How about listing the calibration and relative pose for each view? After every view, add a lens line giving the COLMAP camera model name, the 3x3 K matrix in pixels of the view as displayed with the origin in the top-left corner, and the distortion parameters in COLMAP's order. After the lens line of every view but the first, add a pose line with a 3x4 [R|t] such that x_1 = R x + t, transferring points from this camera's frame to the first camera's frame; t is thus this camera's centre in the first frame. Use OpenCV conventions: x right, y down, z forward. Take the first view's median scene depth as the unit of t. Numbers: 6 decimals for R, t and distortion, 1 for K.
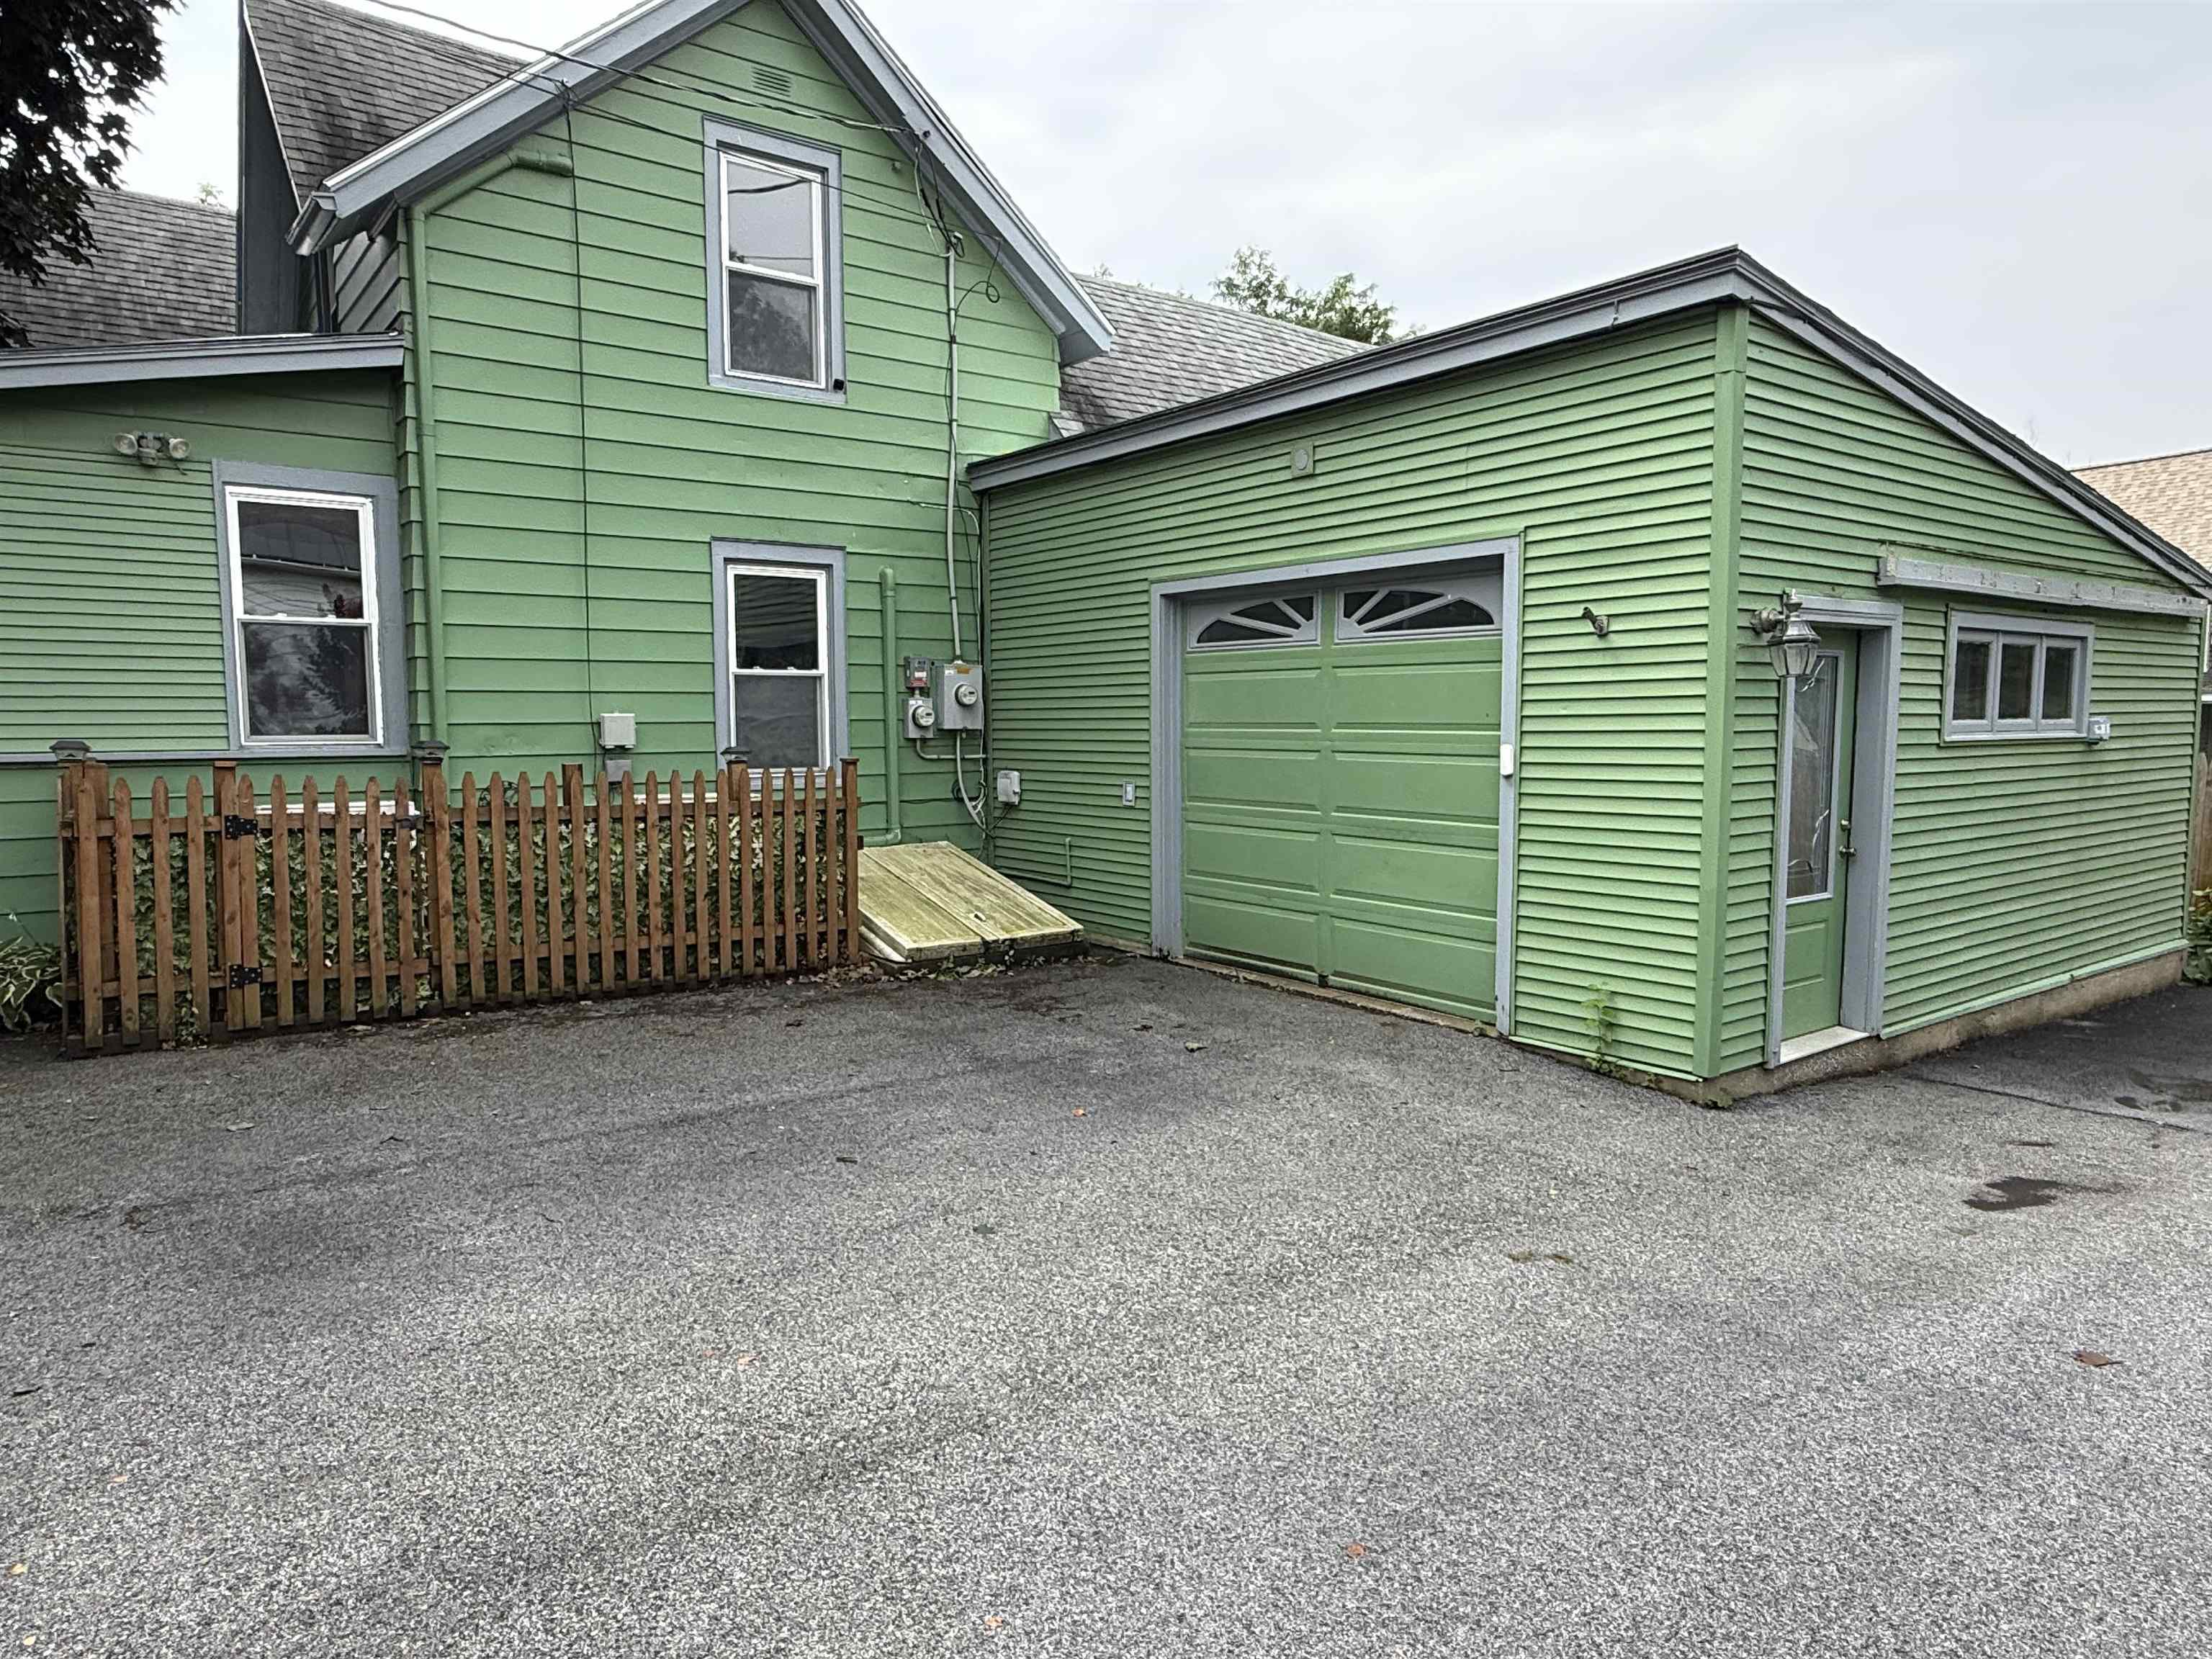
lens RADIAL K [[1370.2, 0, 1103.2], [0, 1370.2, 826.7], [0, 0, 1]] dist [0.010625, 0.001352]
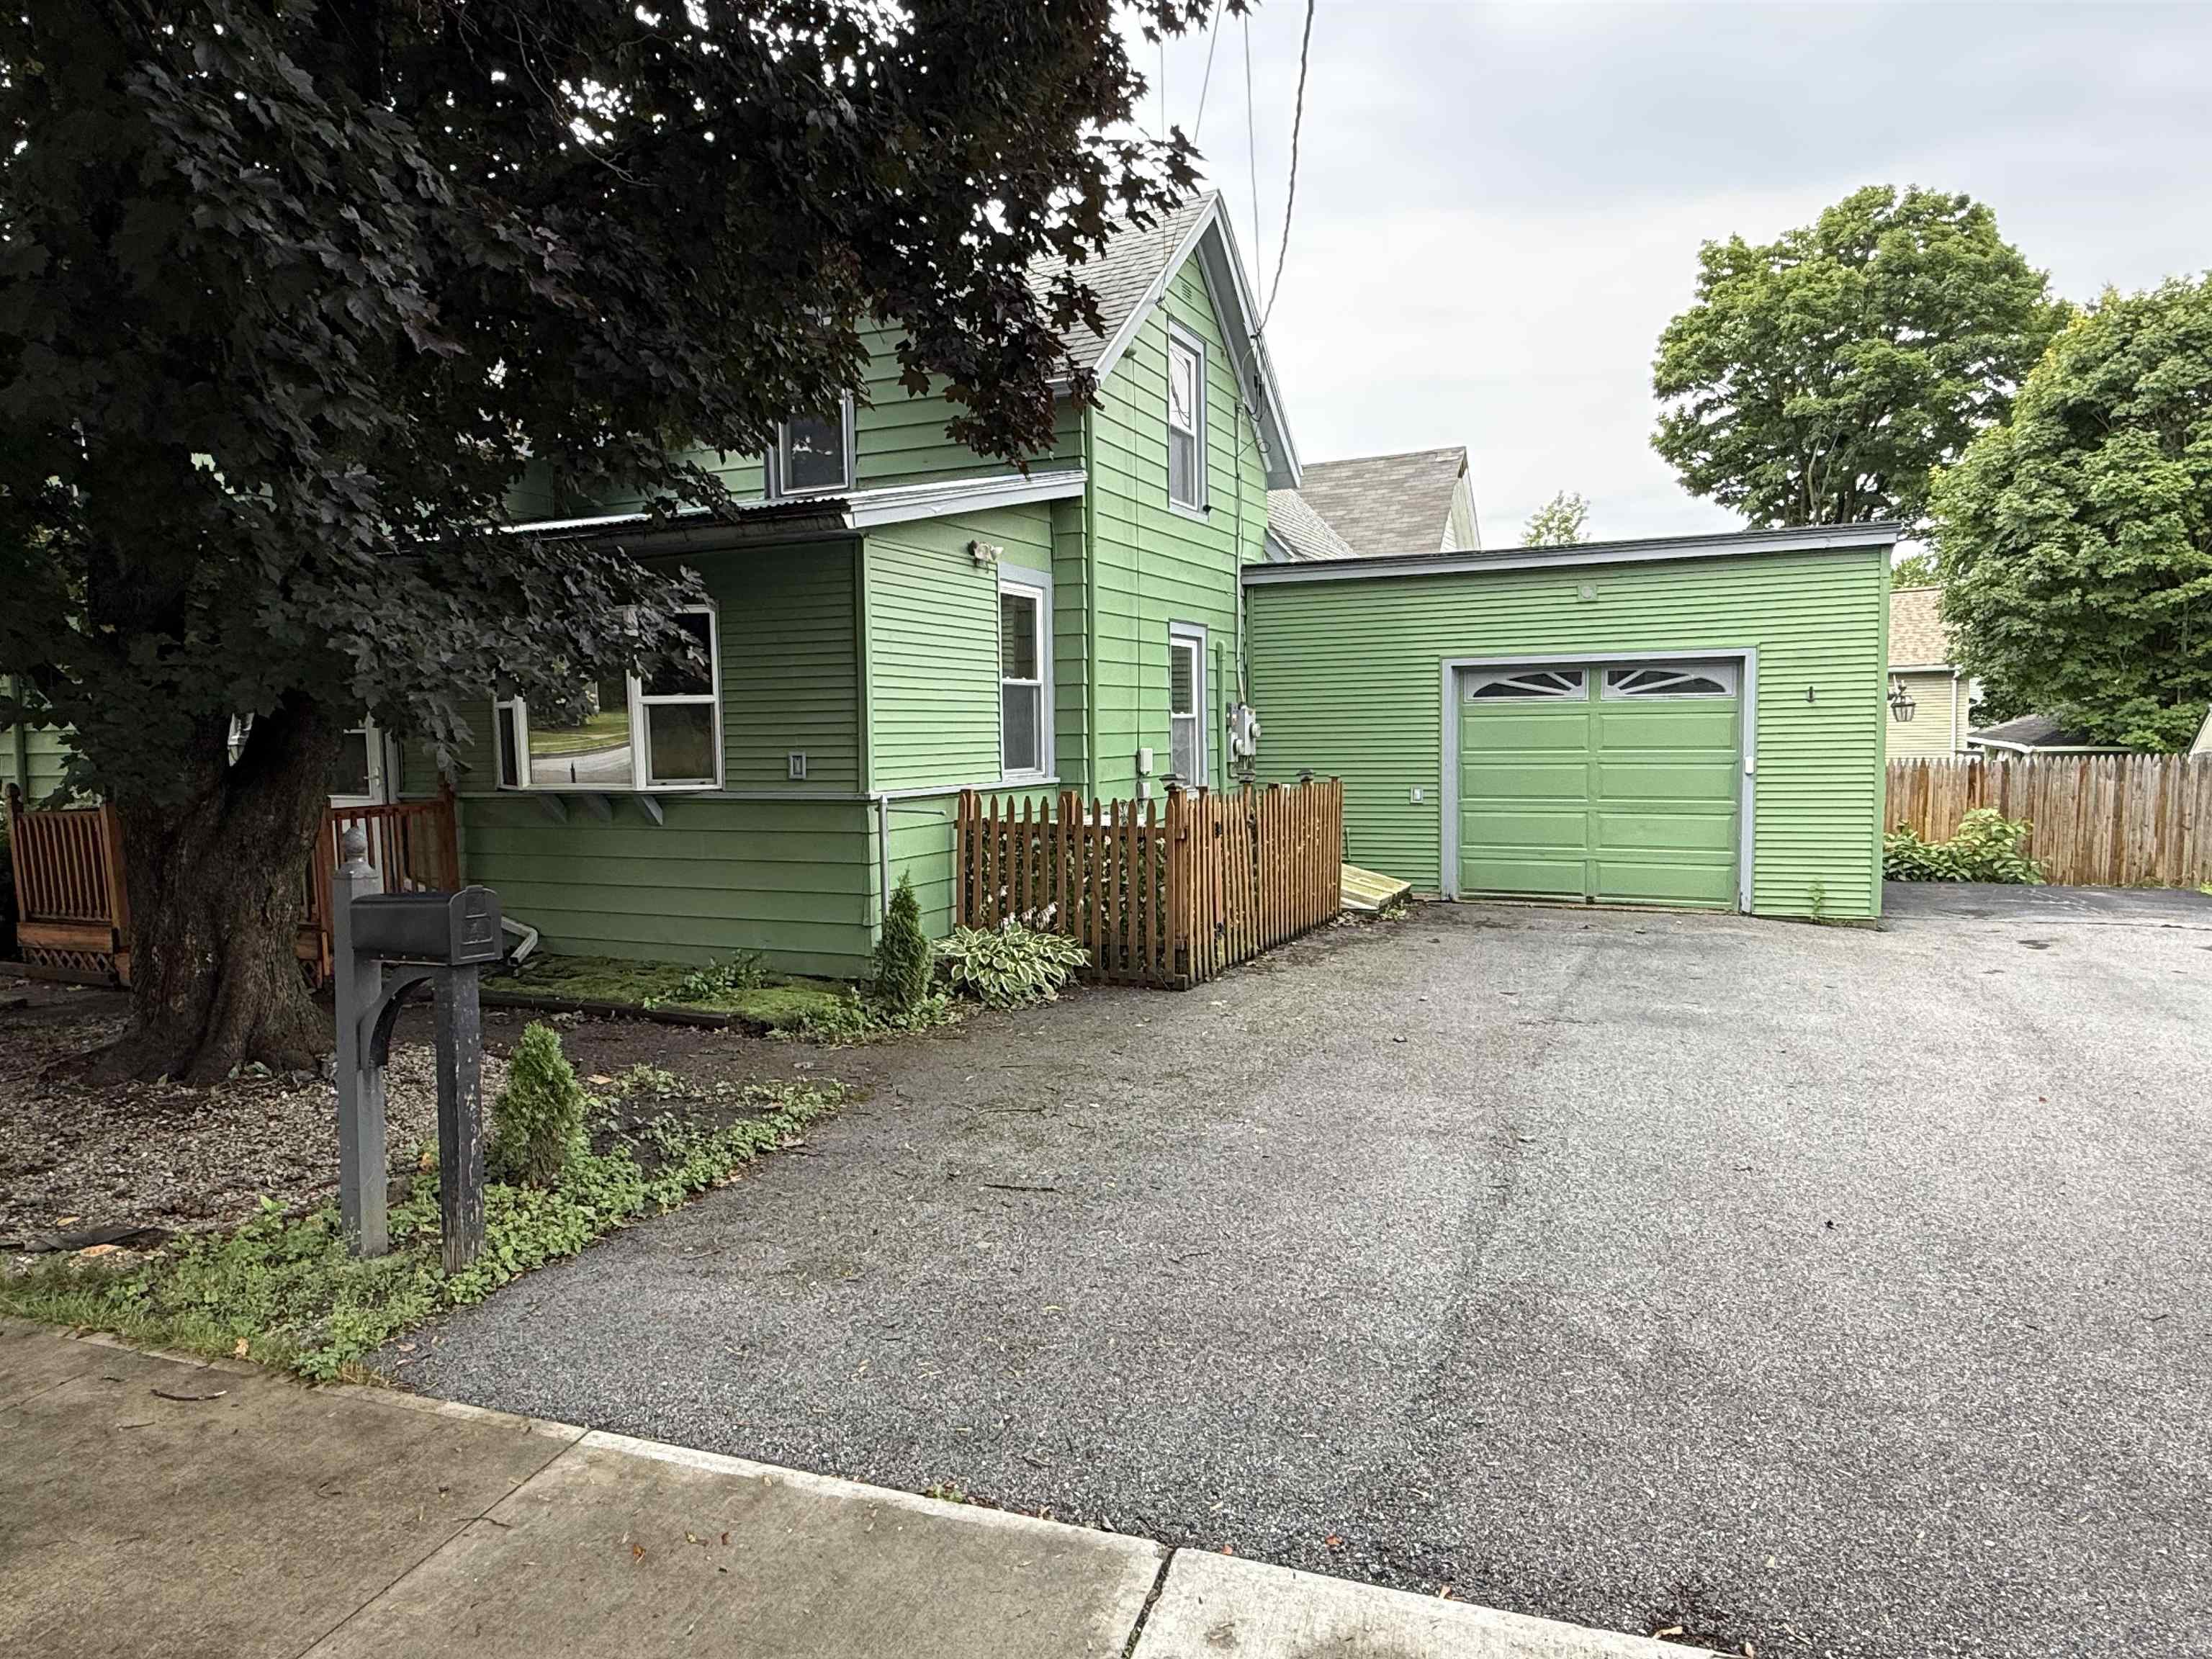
lens RADIAL K [[1370.2, 0, 1109.8], [0, 1370.2, 843.3], [0, 0, 1]] dist [0.010625, 0.001352]
pose [[0.878476, -0.051203, 0.475034, -1.156523], [0.051577, 0.998594, 0.012256, -0.008149], [-0.474994, 0.013734, 0.879882, -0.202409]]
